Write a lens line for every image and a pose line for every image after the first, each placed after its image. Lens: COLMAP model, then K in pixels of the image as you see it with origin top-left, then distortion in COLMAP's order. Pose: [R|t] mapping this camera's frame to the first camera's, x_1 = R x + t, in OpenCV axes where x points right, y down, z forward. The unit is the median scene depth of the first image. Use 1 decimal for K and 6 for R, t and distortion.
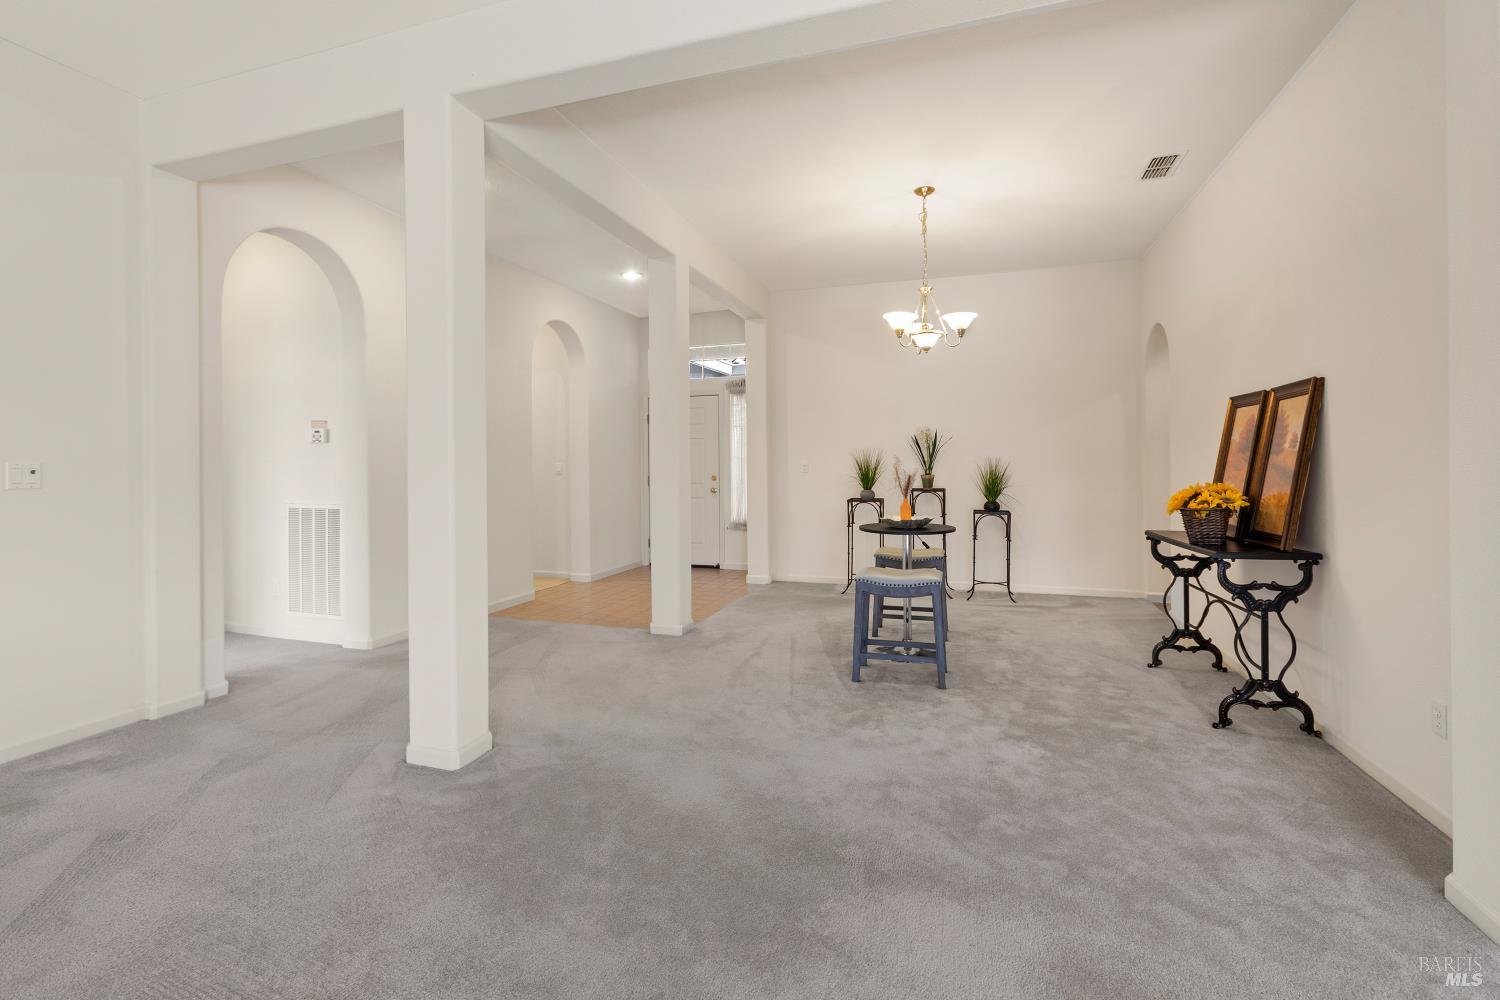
lens RADIAL K [[707.1, 0, 727.8], [0, 707.1, 455.8], [0, 0, 1]] dist [-0.011333, 0.001197]
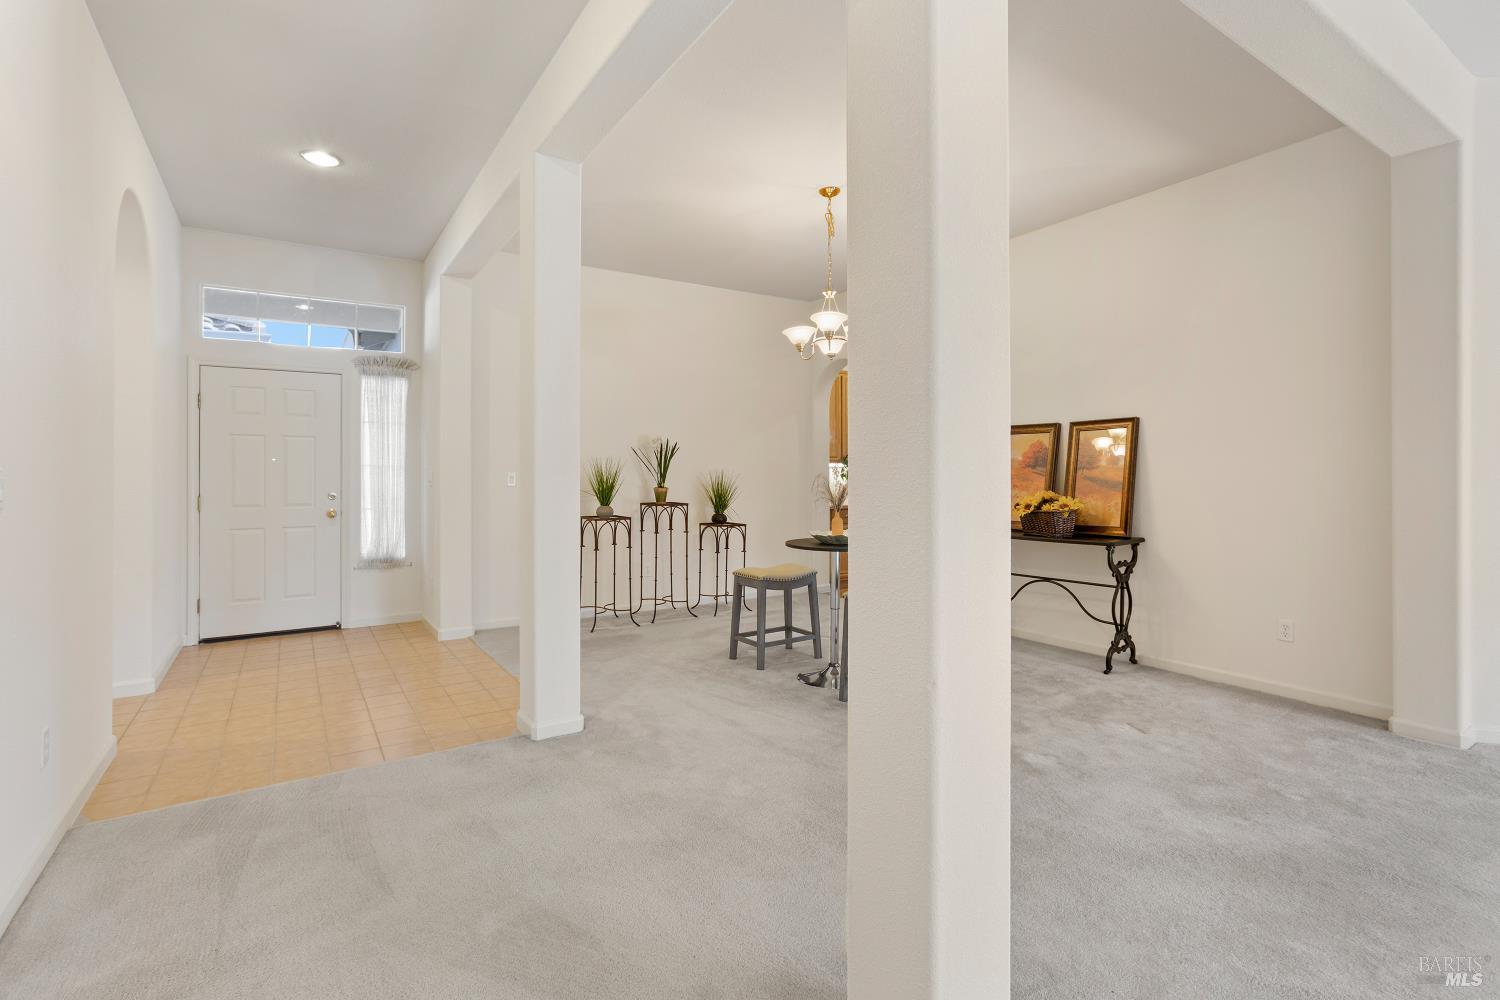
lens RADIAL K [[672.9, 0, 776.3], [0, 672.9, 469.4], [0, 0, 1]] dist [-0.009551, 0.006174]
pose [[0.614159, 0.015799, 0.789024, -0.482361], [-0.012496, 0.999869, -0.010295, 0.014025], [-0.789083, -0.003537, 0.614276, 0.490241]]
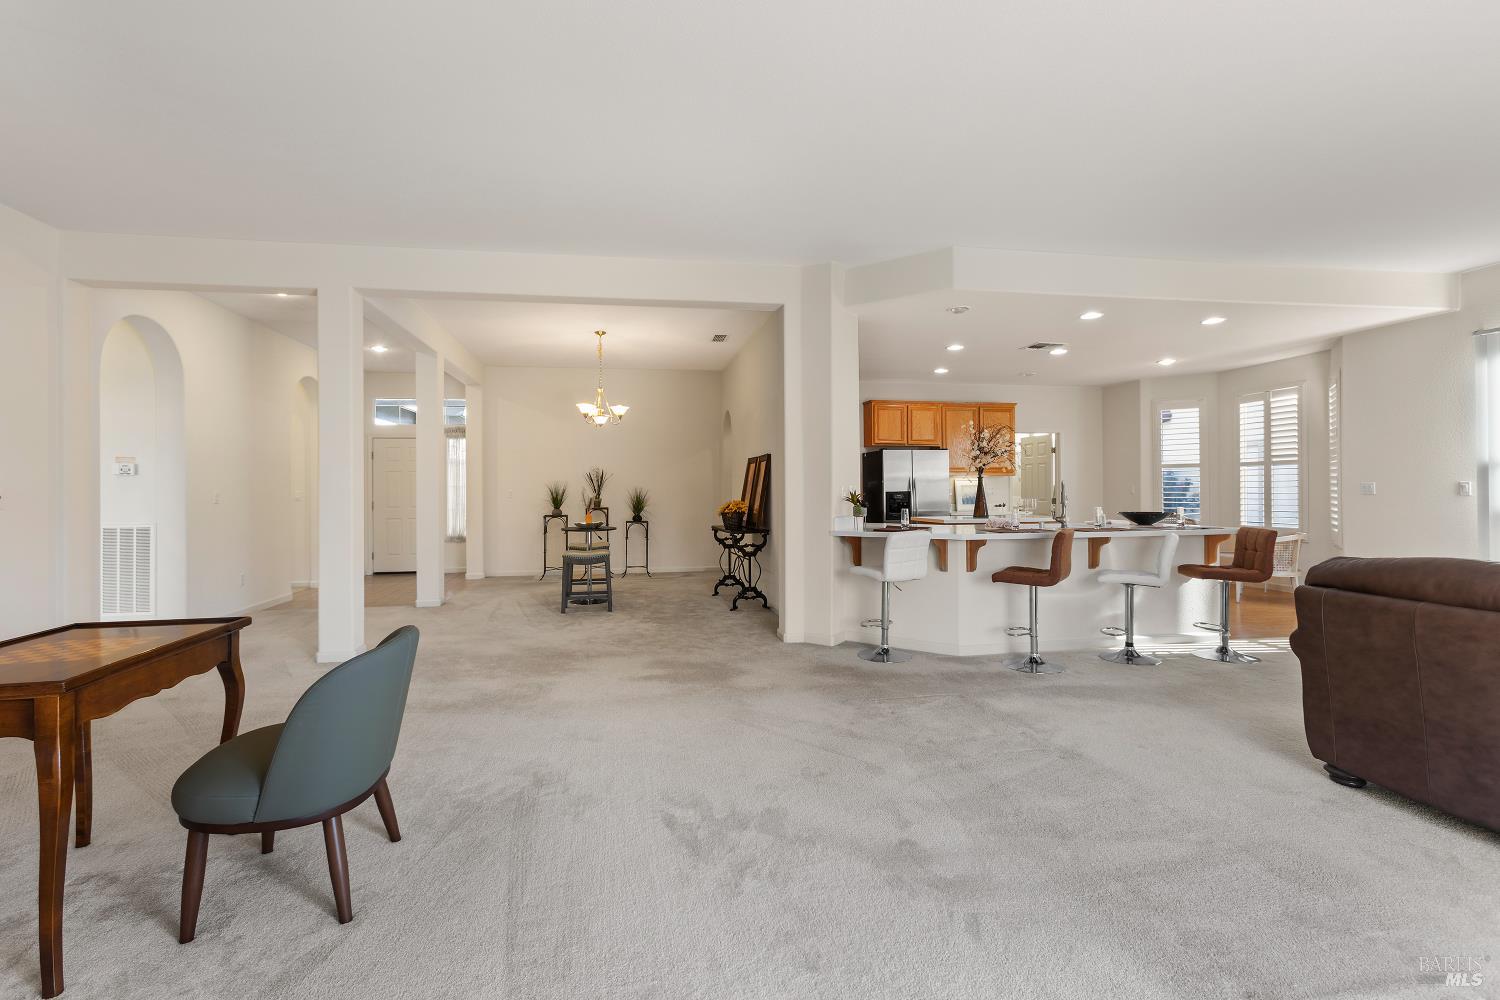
lens RADIAL K [[672.9, 0, 732.4], [0, 672.9, 476.4], [0, 0, 1]] dist [-0.009551, 0.006174]
pose [[0.880989, 0.008961, 0.473052, -0.213417], [-0.003947, 0.999925, -0.011589, -0.007574], [-0.473121, 0.008343, 0.880958, -0.604014]]
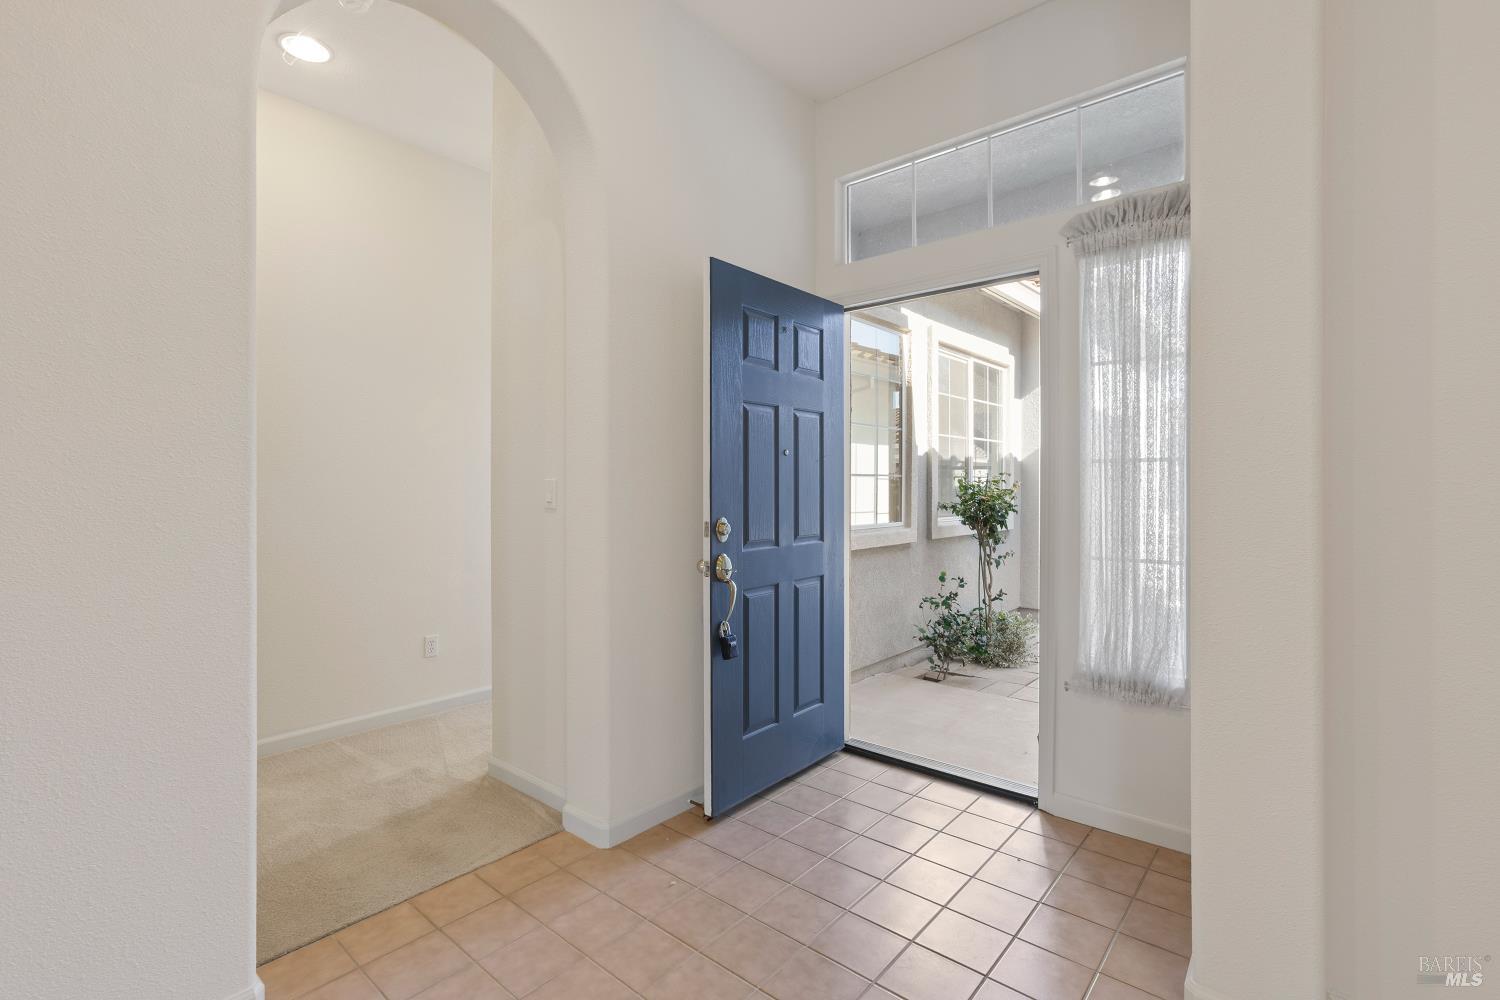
lens RADIAL K [[672.9, 0, 746.0], [0, 672.9, 493.3], [0, 0, 1]] dist [-0.009551, 0.006174]
pose [[0.925381, 0.008505, -0.378943, -0.036658], [-0.001078, 0.999803, 0.019807, 0.019631], [0.379037, -0.017921, 0.925208, 1.210854]]
